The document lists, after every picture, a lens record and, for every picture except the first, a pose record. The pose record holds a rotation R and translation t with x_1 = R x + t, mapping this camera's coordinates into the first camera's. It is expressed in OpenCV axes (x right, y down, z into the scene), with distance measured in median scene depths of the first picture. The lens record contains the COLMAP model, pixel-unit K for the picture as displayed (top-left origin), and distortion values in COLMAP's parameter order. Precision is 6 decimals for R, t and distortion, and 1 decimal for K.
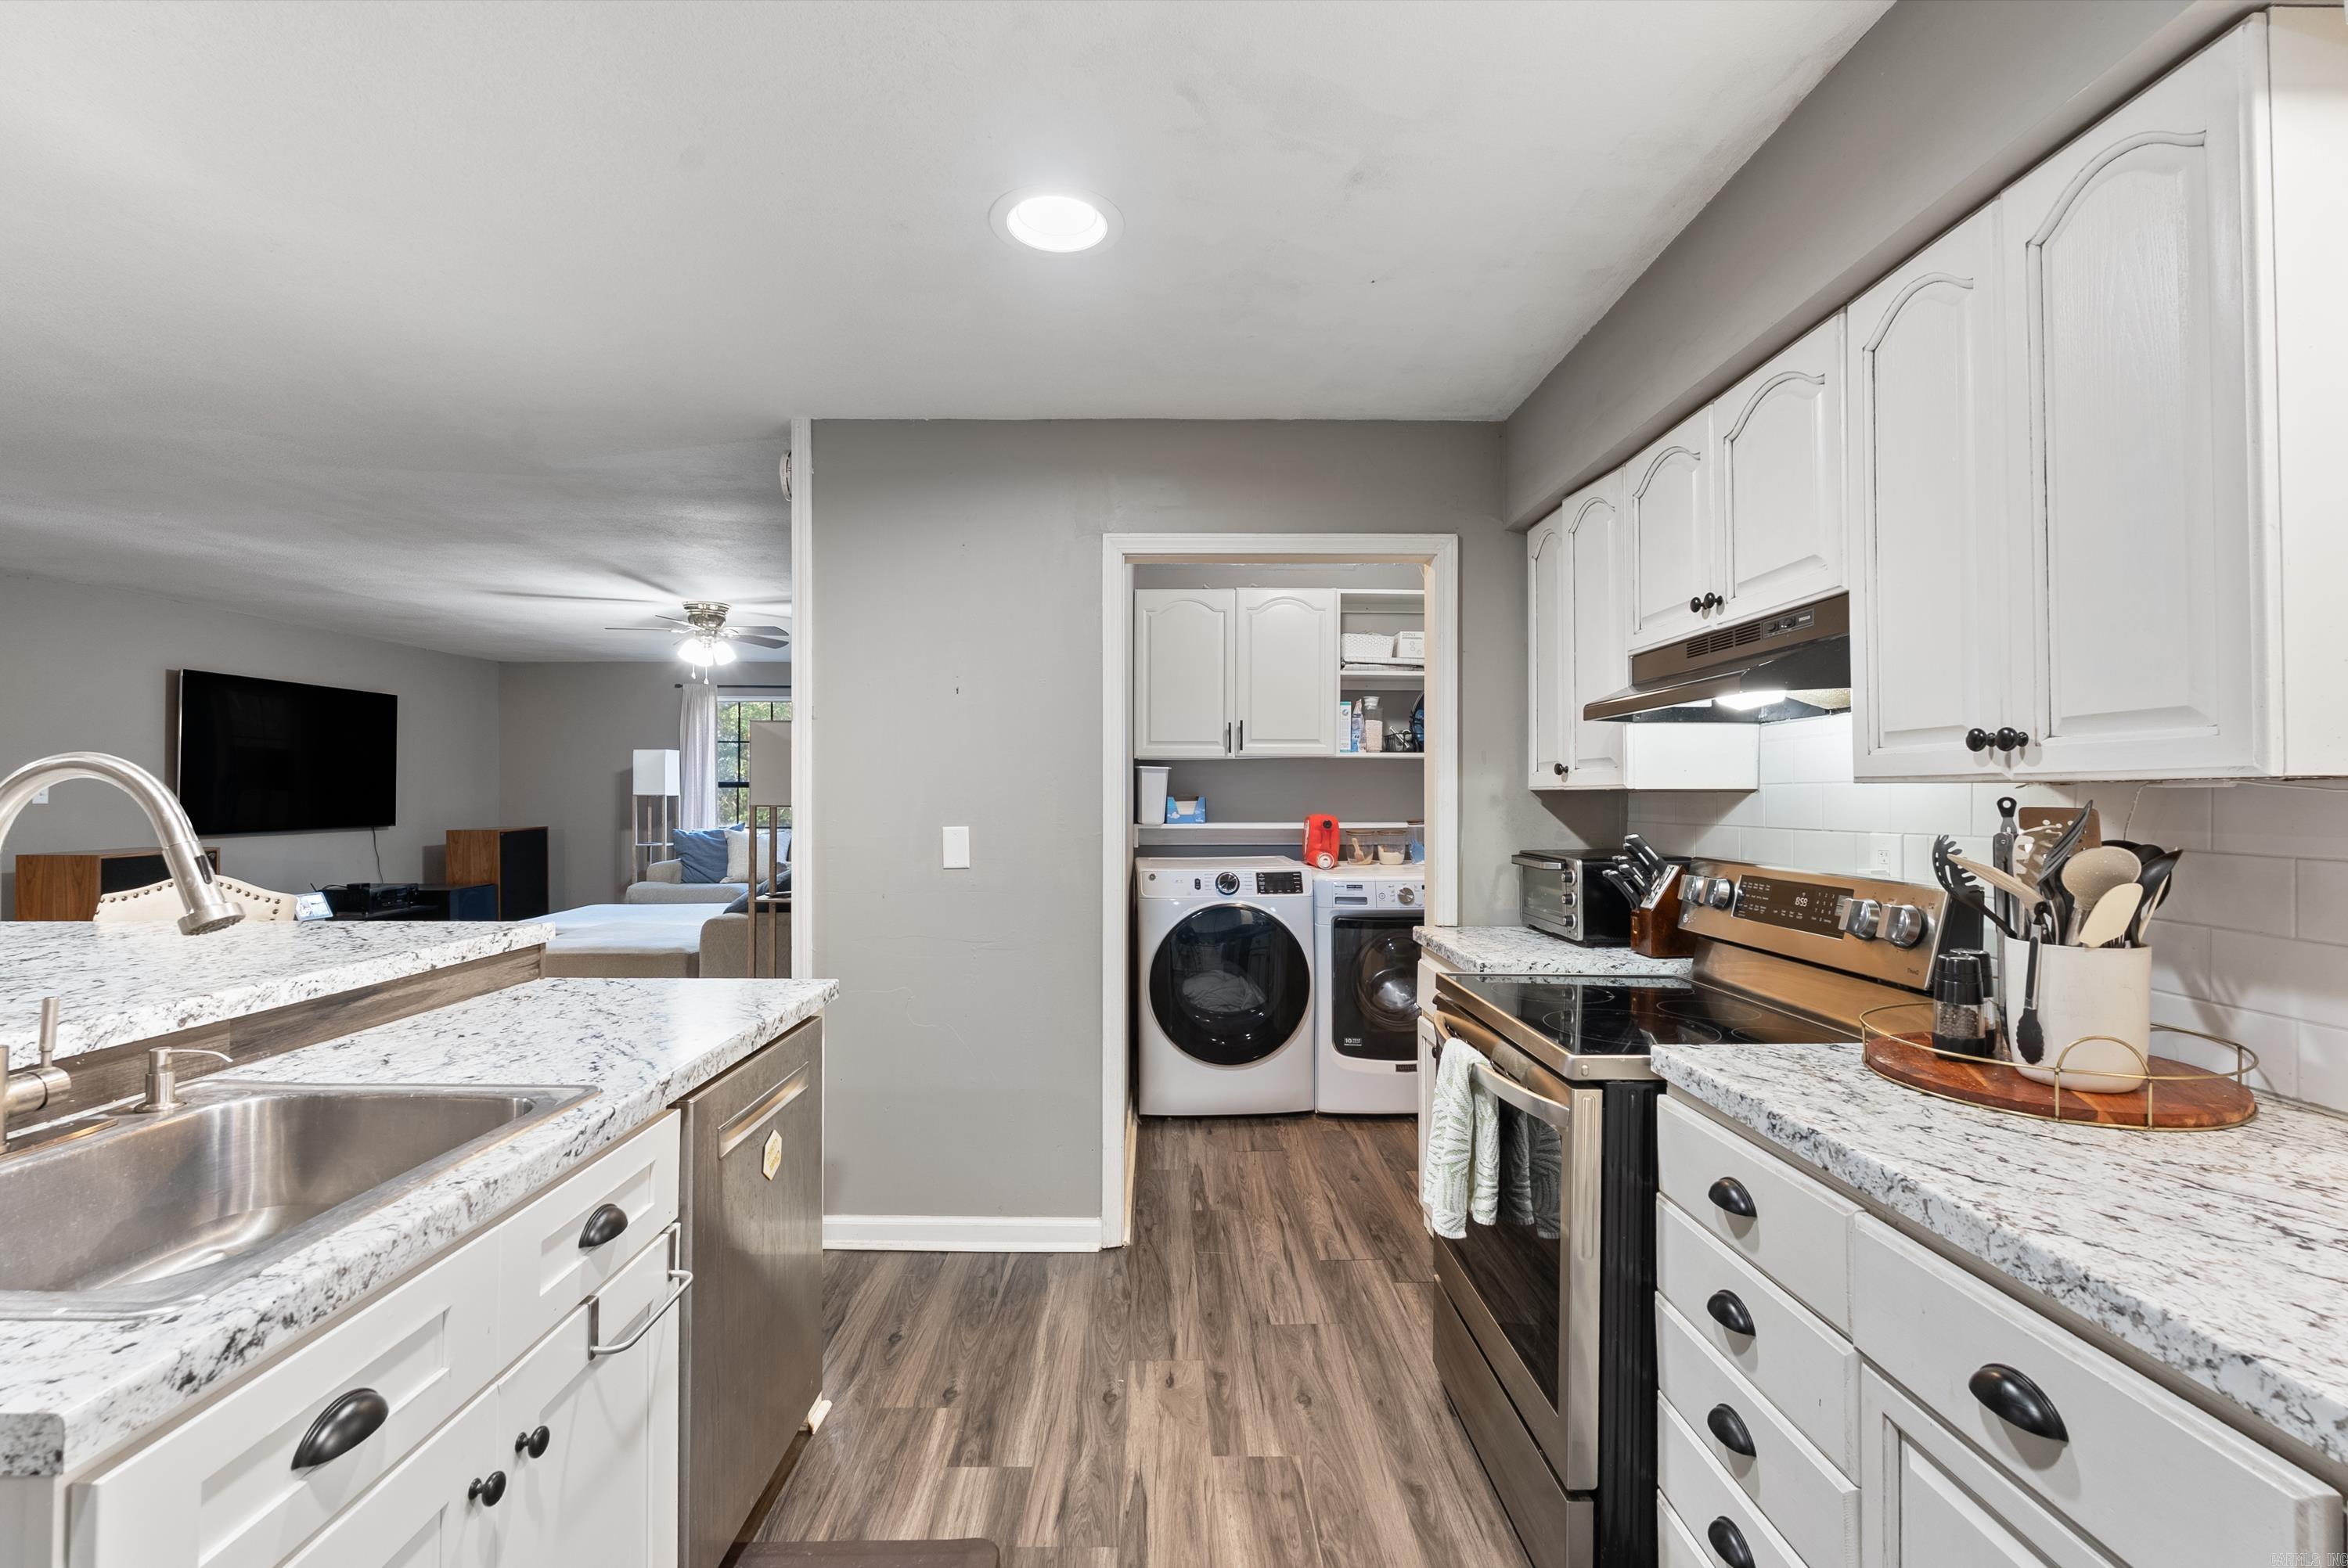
lens RADIAL K [[1033.2, 0, 1180.1], [0, 1033.2, 788.0], [0, 0, 1]] dist [-0.003253, 0.000051]
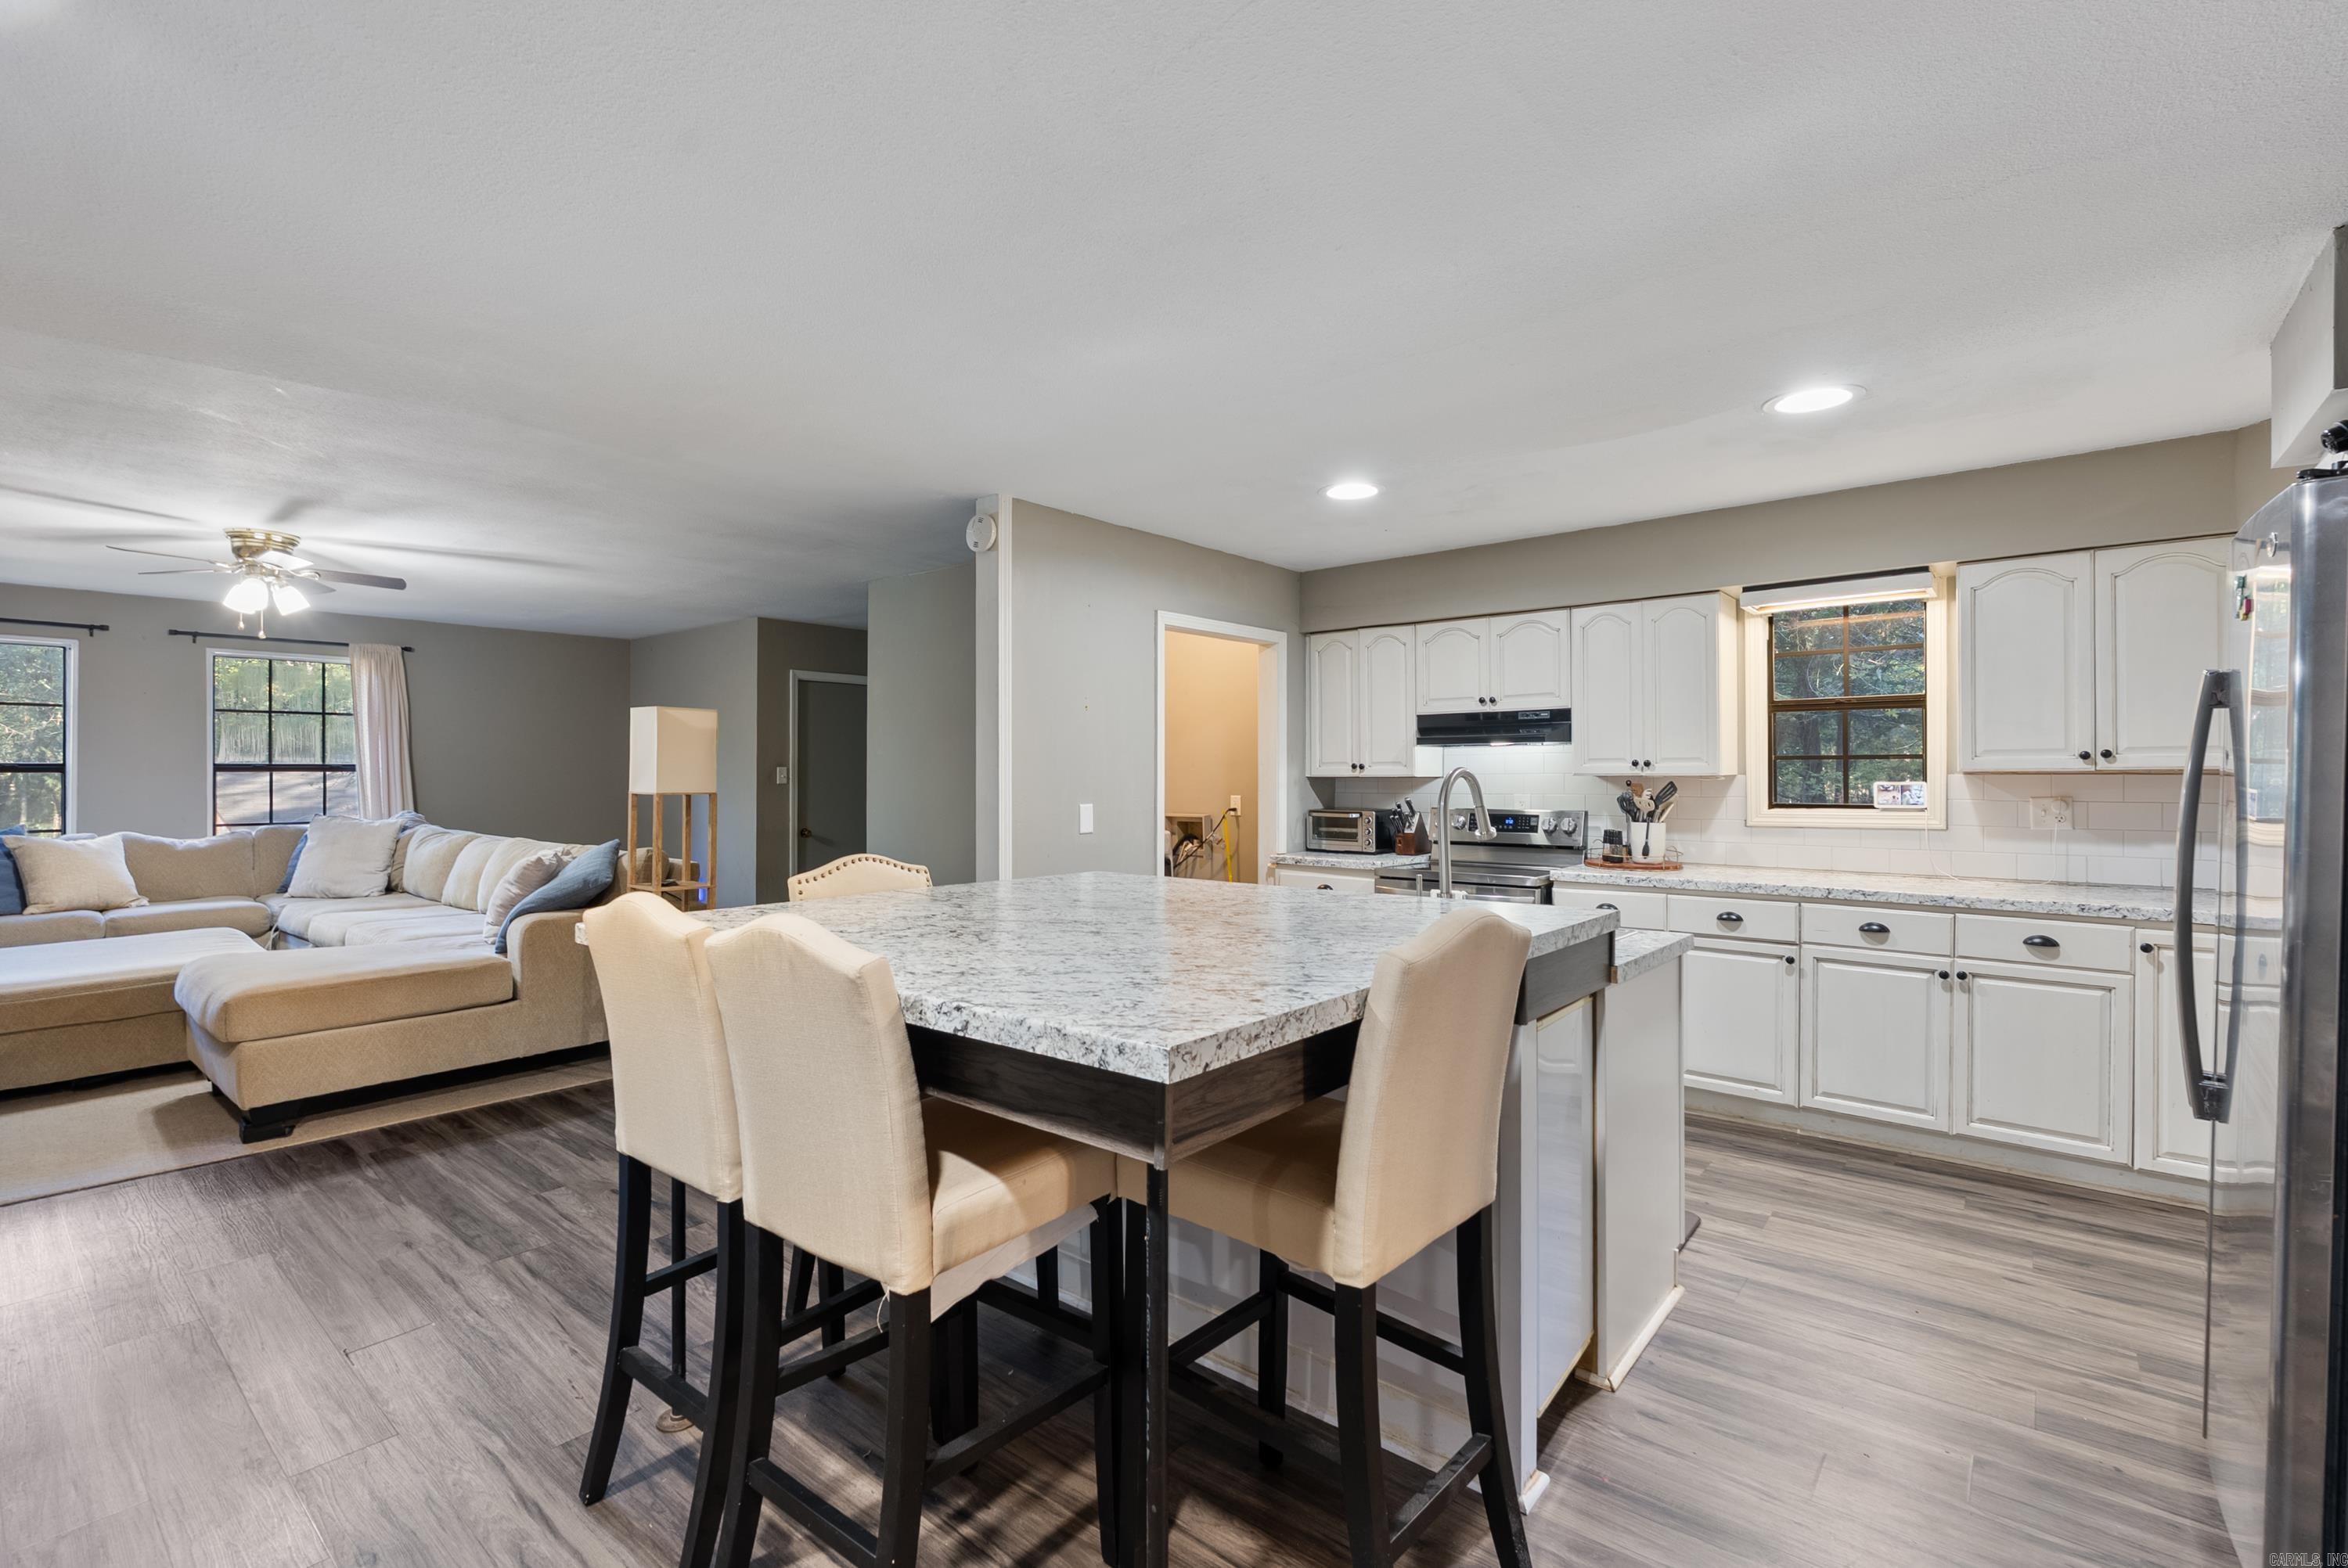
lens RADIAL K [[1044.7, 0, 1176.8], [0, 1044.7, 779.6], [0, 0, 1]] dist [-0.005270, 0.000019]
pose [[0.651876, -0.005454, 0.758306, -1.227388], [-0.001792, 0.999960, 0.008733, -0.009236], [-0.758324, -0.007052, 0.651840, -0.032562]]
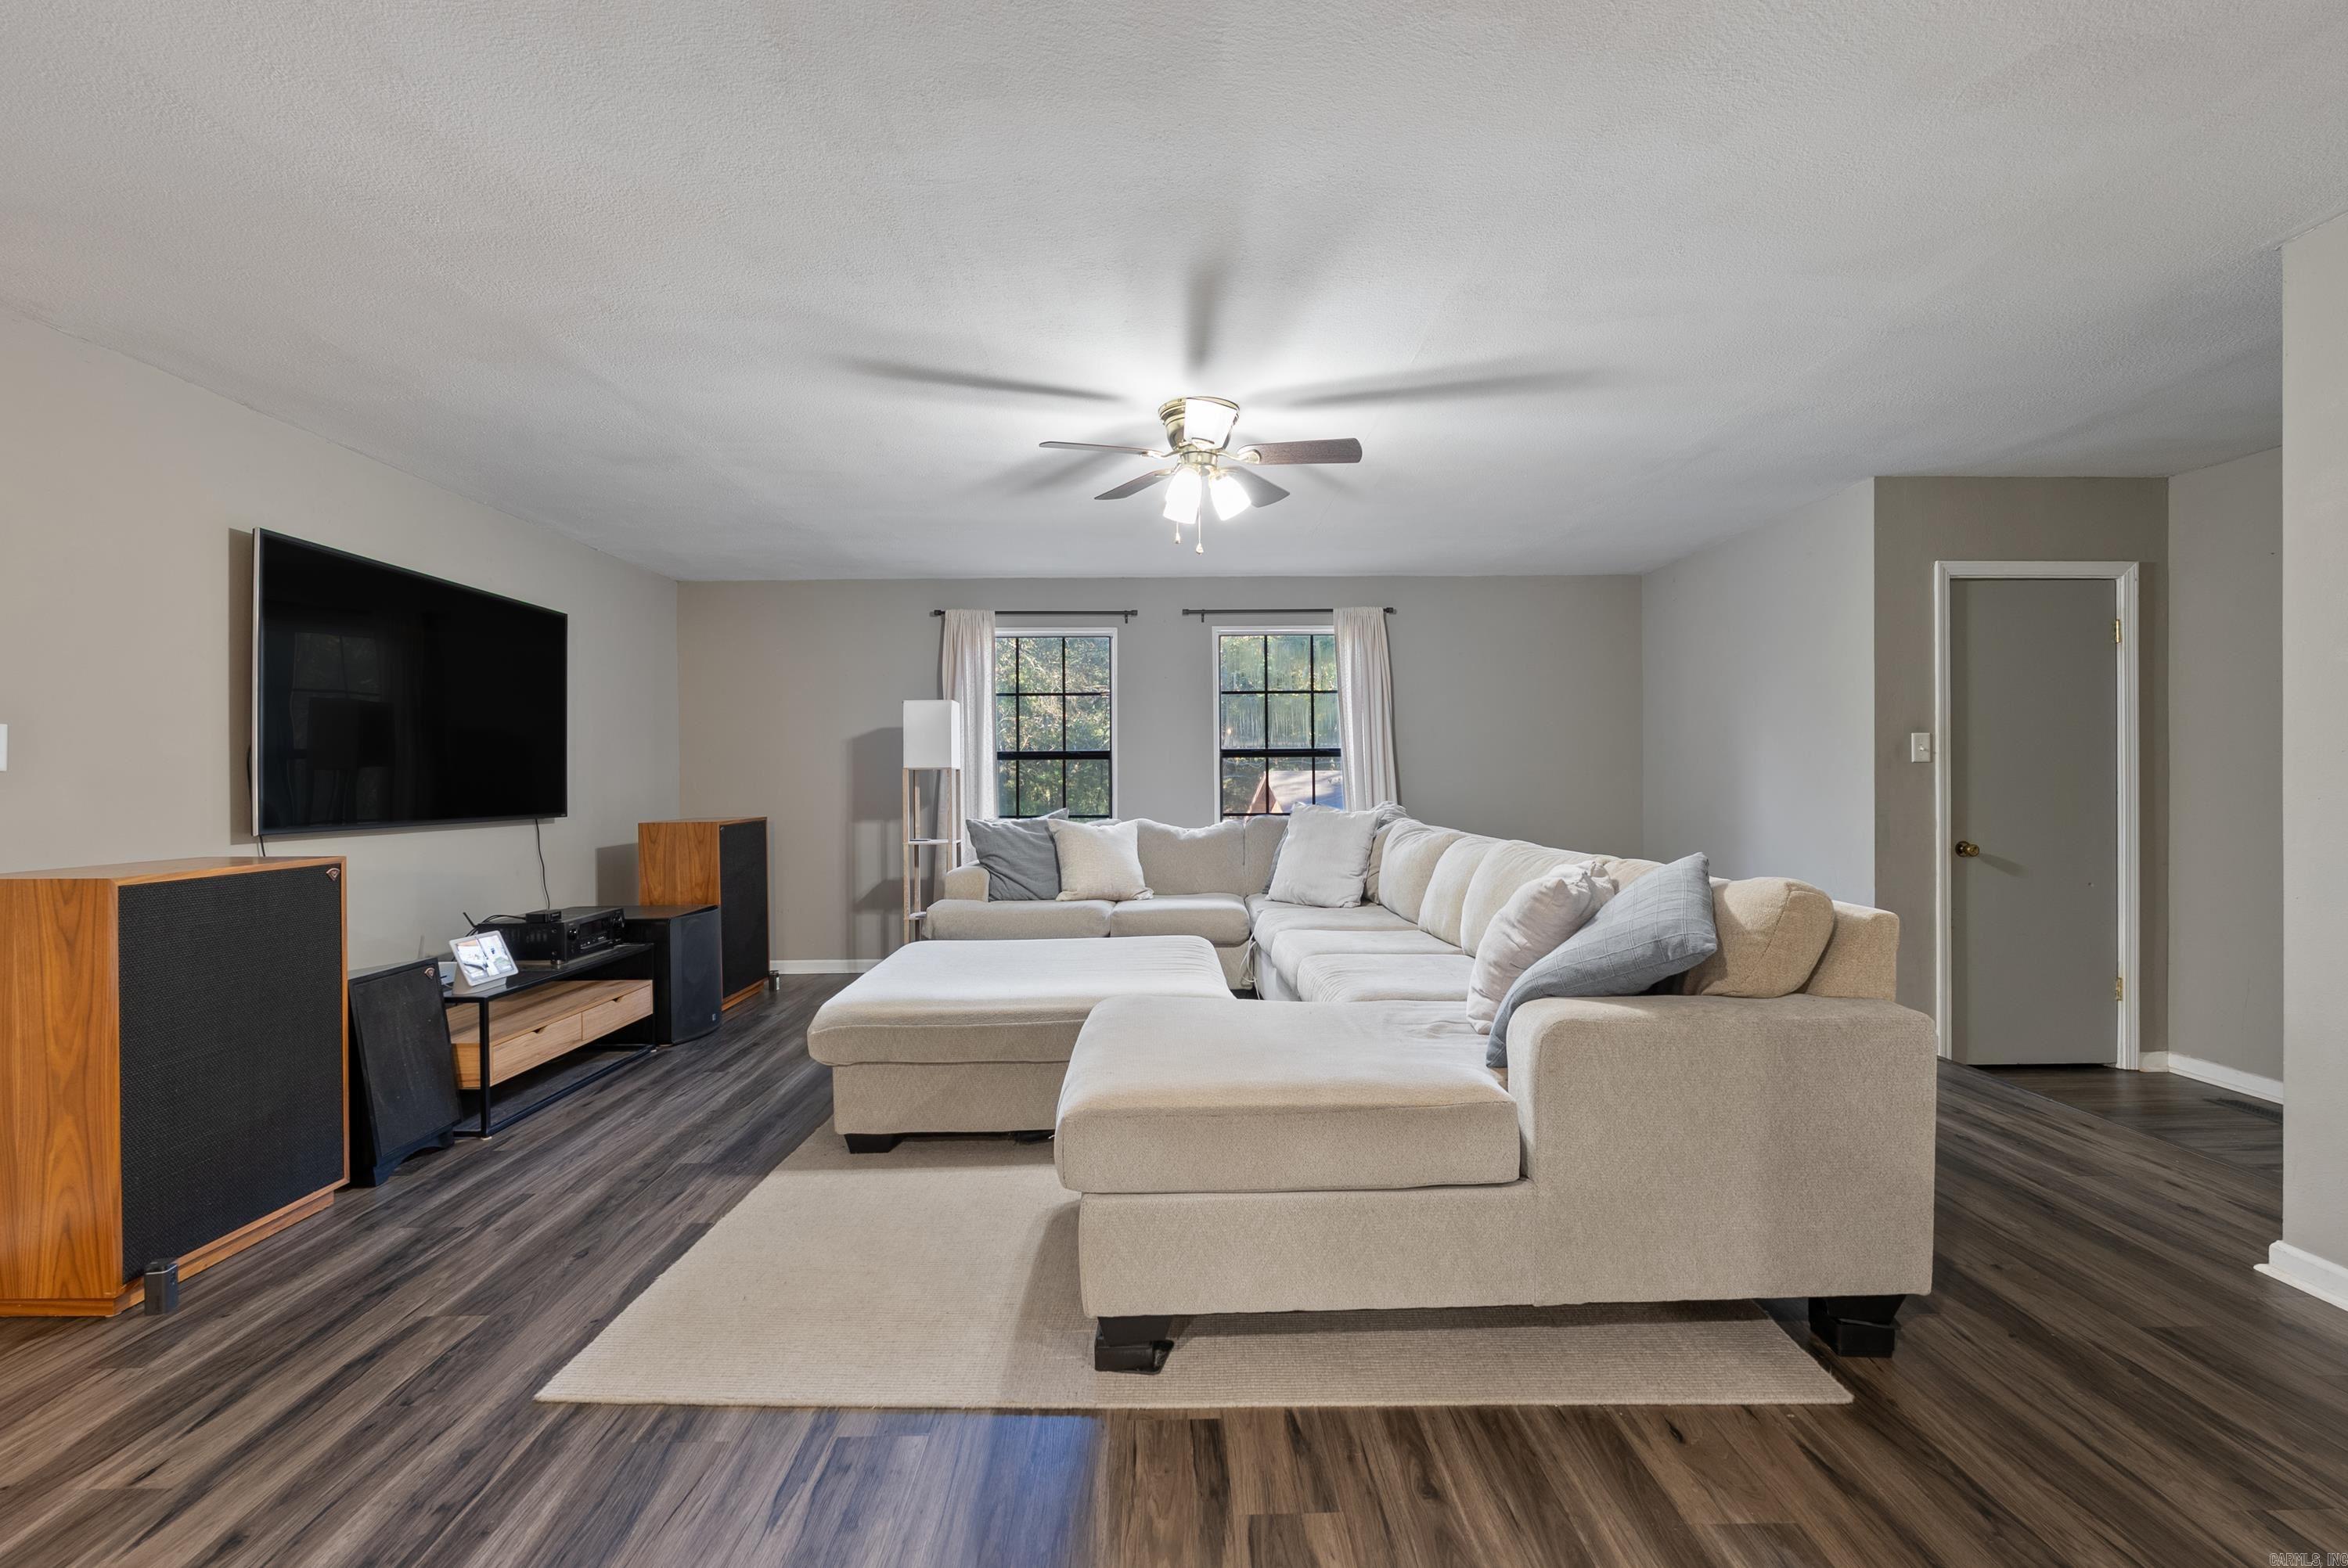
lens RADIAL K [[1035.9, 0, 1184.2], [0, 1035.9, 774.7], [0, 0, 1]] dist [-0.003701, 0.000152]
pose [[0.999970, -0.006716, 0.003746, -0.961802], [0.006732, 0.999968, -0.004350, 0.041273], [-0.003717, 0.004375, 0.999984, 0.901106]]
